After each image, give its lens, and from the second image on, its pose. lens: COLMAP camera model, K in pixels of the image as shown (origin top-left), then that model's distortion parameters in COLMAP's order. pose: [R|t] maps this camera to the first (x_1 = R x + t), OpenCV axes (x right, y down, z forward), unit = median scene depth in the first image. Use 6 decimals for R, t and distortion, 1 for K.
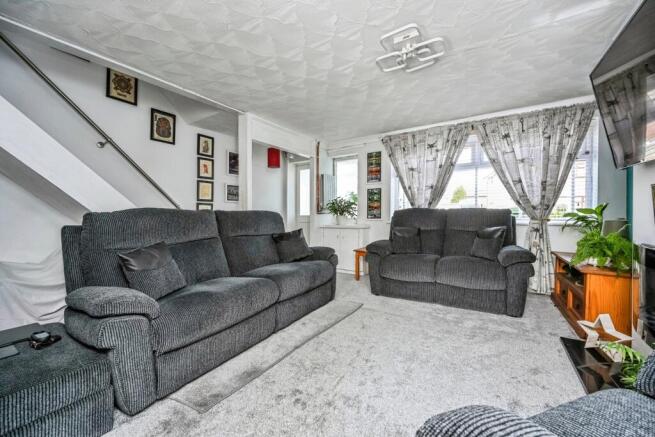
lens RADIAL K [[263.7, 0, 326.9], [0, 263.7, 216.3], [0, 0, 1]] dist [-0.003133, -0.000541]
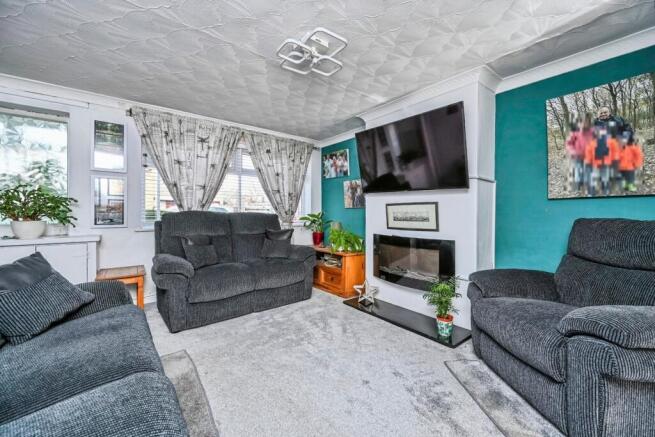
lens RADIAL K [[263.7, 0, 326.8], [0, 263.7, 215.9], [0, 0, 1]] dist [-0.003133, -0.000541]
pose [[0.326058, 0.009915, 0.945298, -0.331241], [0.009171, 0.999865, -0.013651, 0.000409], [-0.945305, 0.013120, 0.325923, 0.365951]]
